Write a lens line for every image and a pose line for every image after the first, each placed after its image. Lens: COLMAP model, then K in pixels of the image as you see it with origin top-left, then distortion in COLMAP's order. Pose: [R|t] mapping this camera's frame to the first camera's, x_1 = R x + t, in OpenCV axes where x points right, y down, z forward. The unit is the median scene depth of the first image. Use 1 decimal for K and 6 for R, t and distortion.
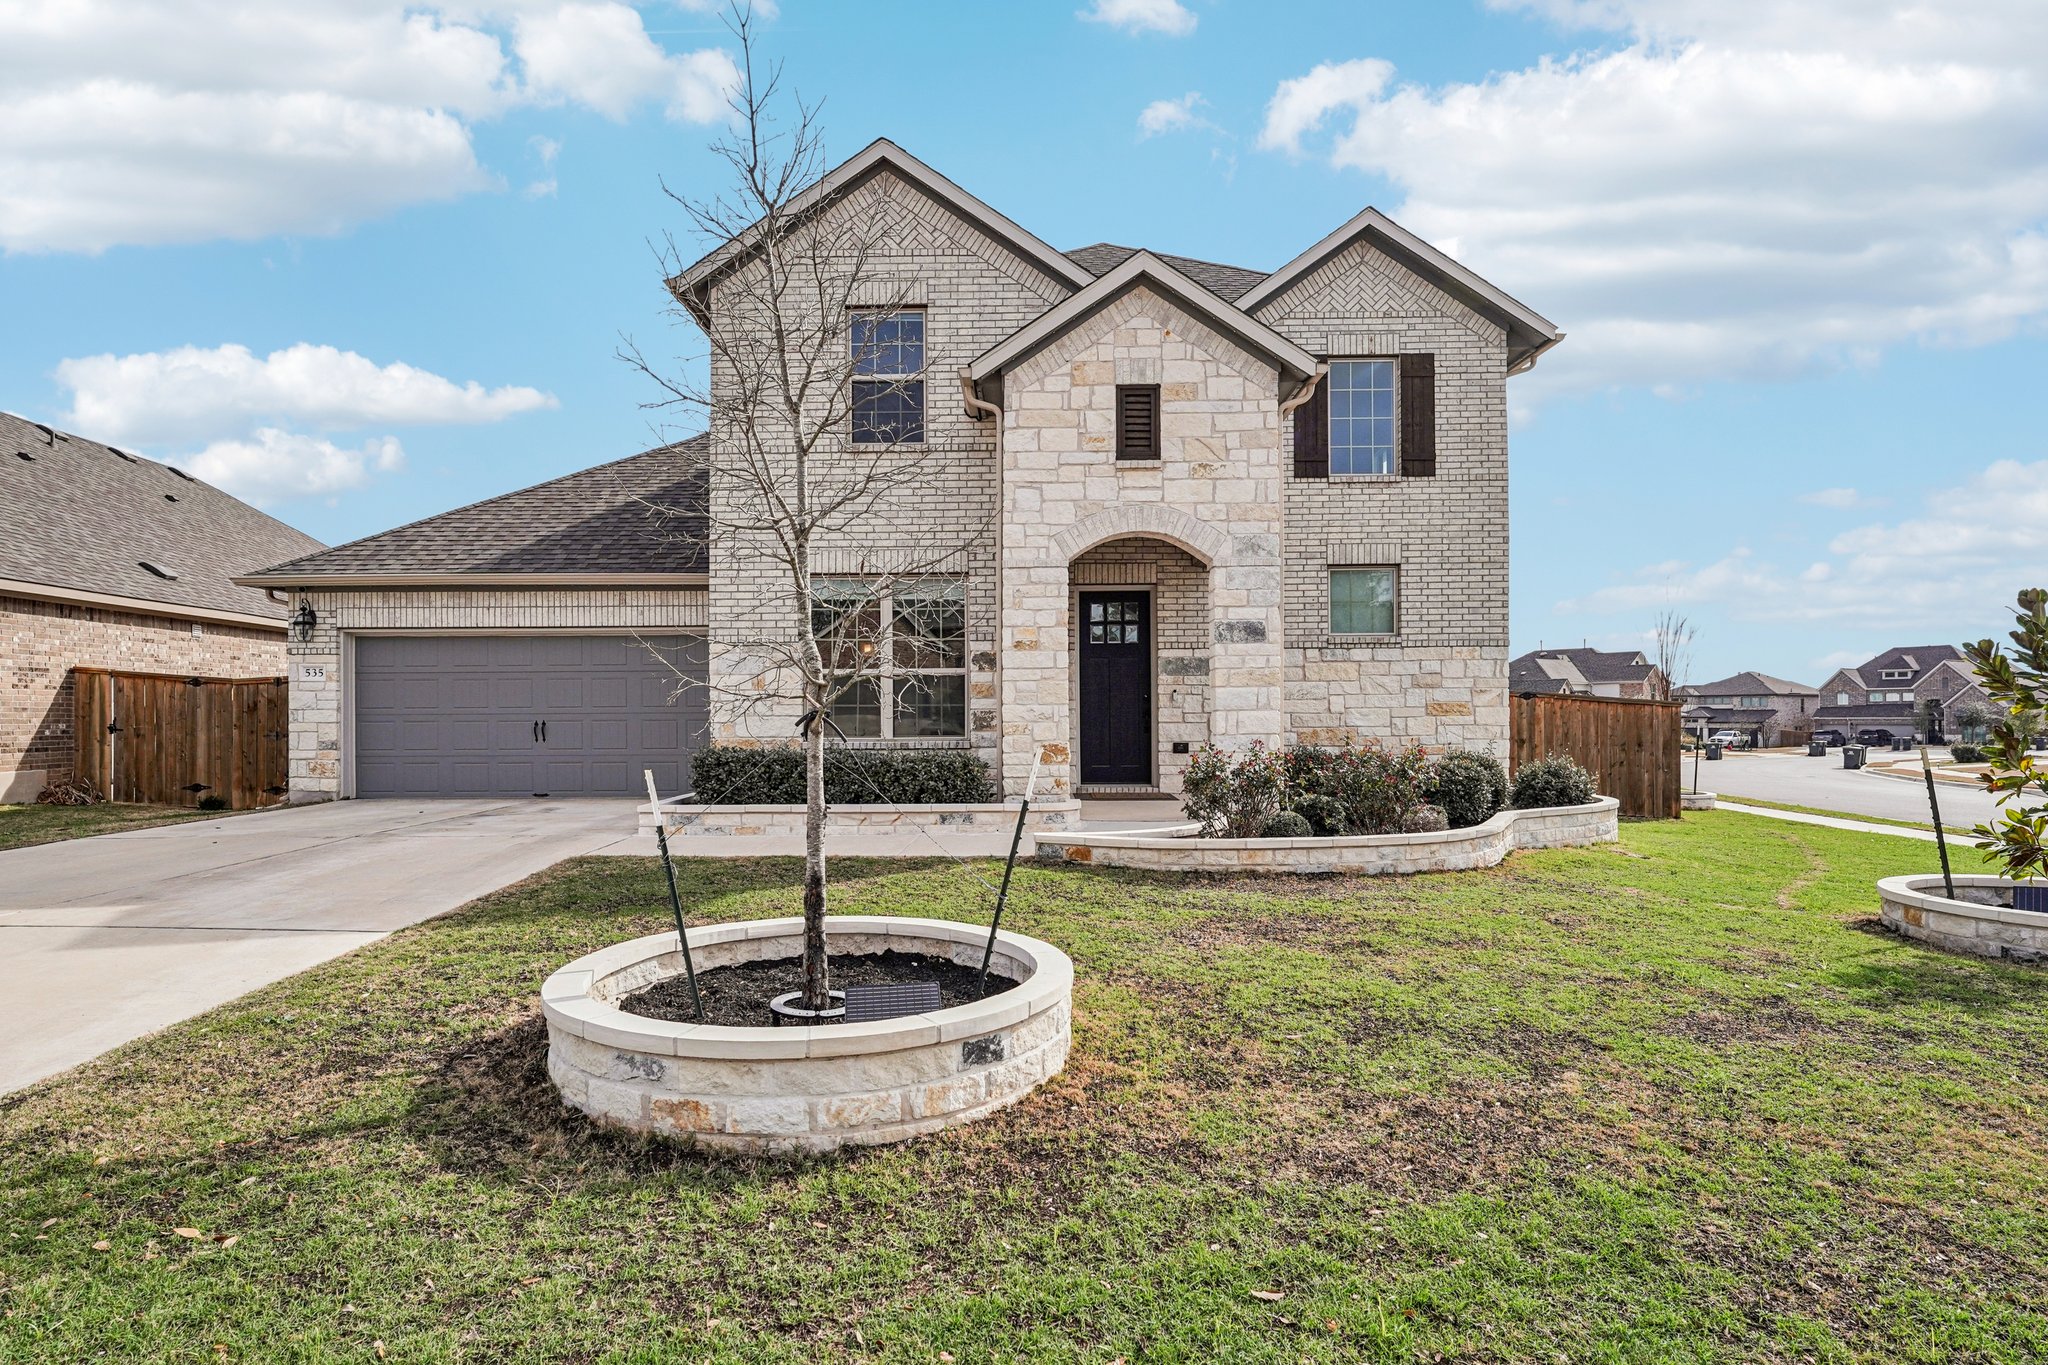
lens RADIAL K [[1045.9, 0, 1023.1], [0, 1045.9, 709.8], [0, 0, 1]] dist [-0.004933, -0.000879]
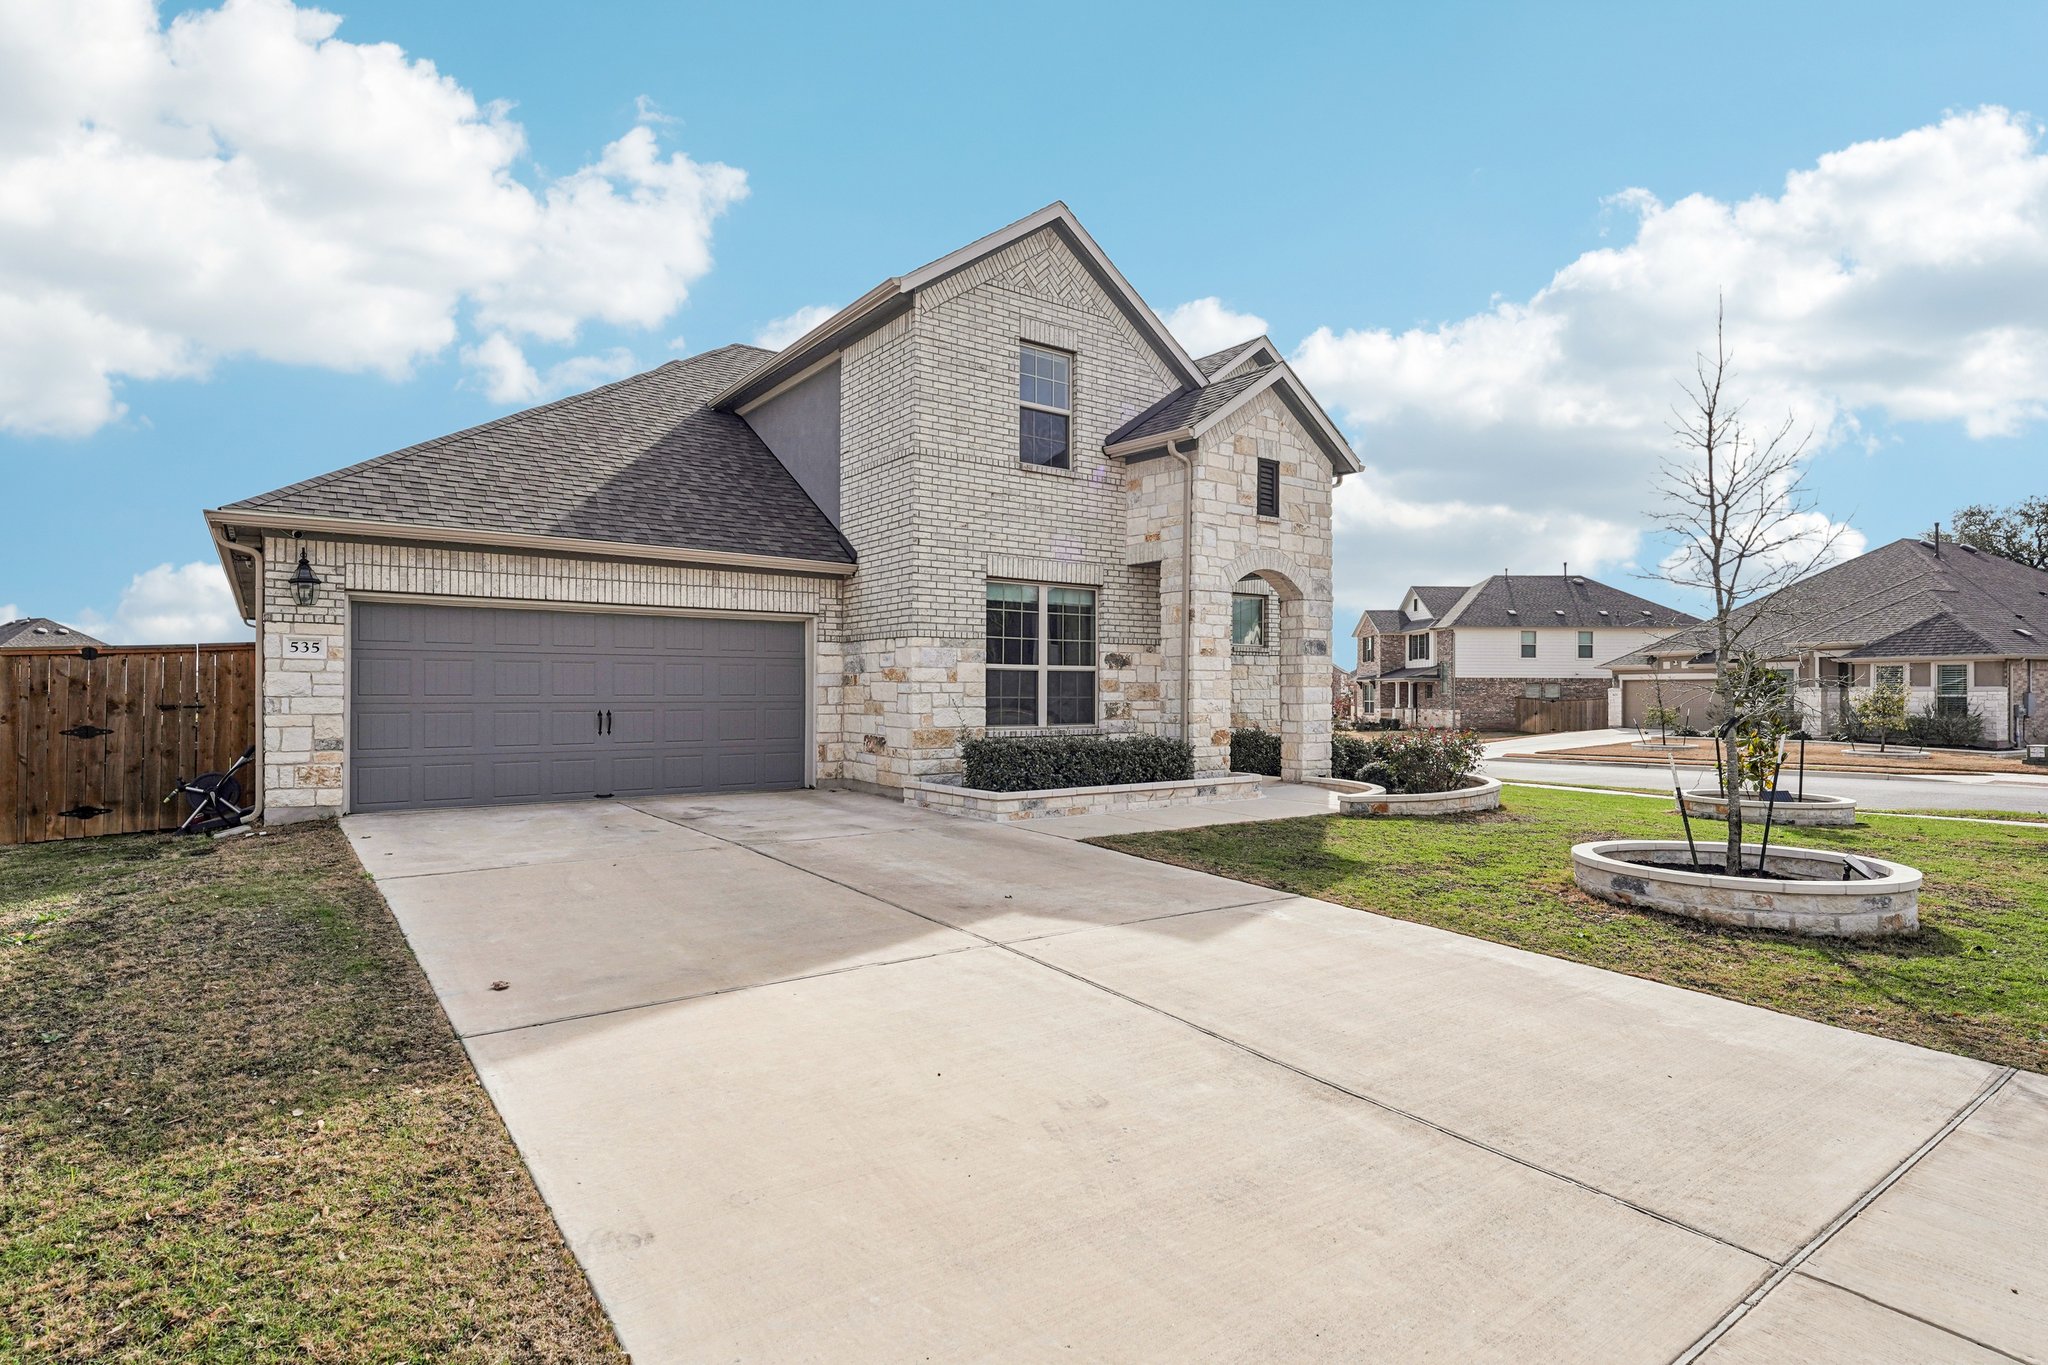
lens RADIAL K [[1027.5, 0, 1024.0], [0, 1027.5, 682.5], [0, 0, 1]] dist [-0.003385, -0.000507]
pose [[0.799280, 0.012886, 0.600821, -0.820236], [-0.010299, 0.999917, -0.007745, -0.011657], [-0.600870, 0.000003, 0.799346, 0.123895]]
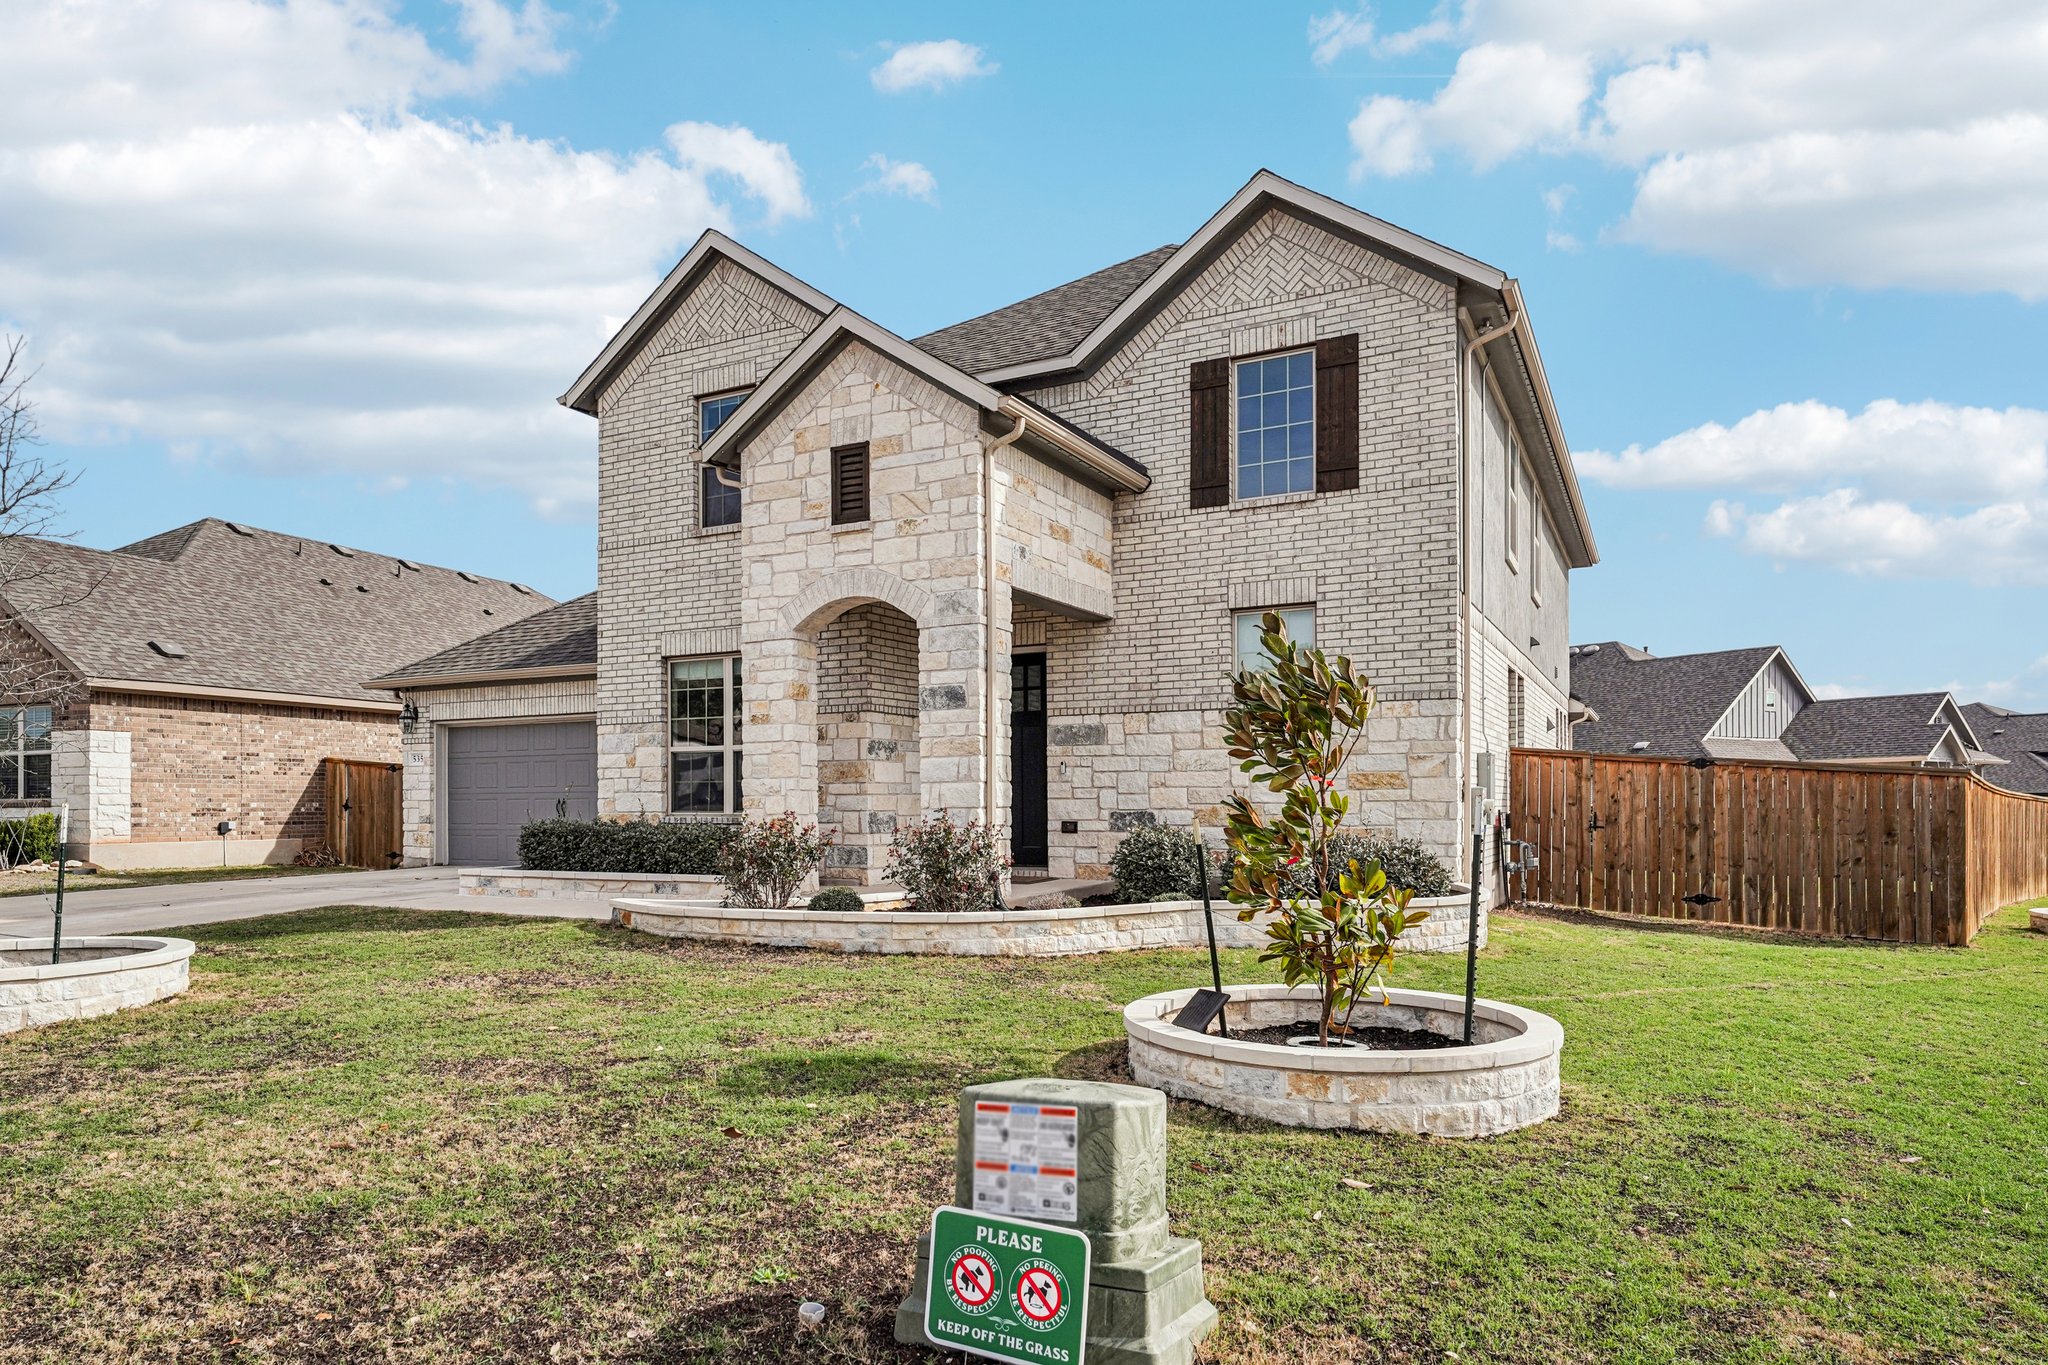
lens RADIAL K [[1252.1, 0, 1027.3], [0, 1252.1, 792.8], [0, 0, 1]] dist [0.006317, 0.000900]
pose [[0.890440, -0.004443, -0.455080, 0.691136], [0.003249, 0.999989, -0.003407, 0.012205], [0.455090, 0.001556, 0.890444, 0.042920]]
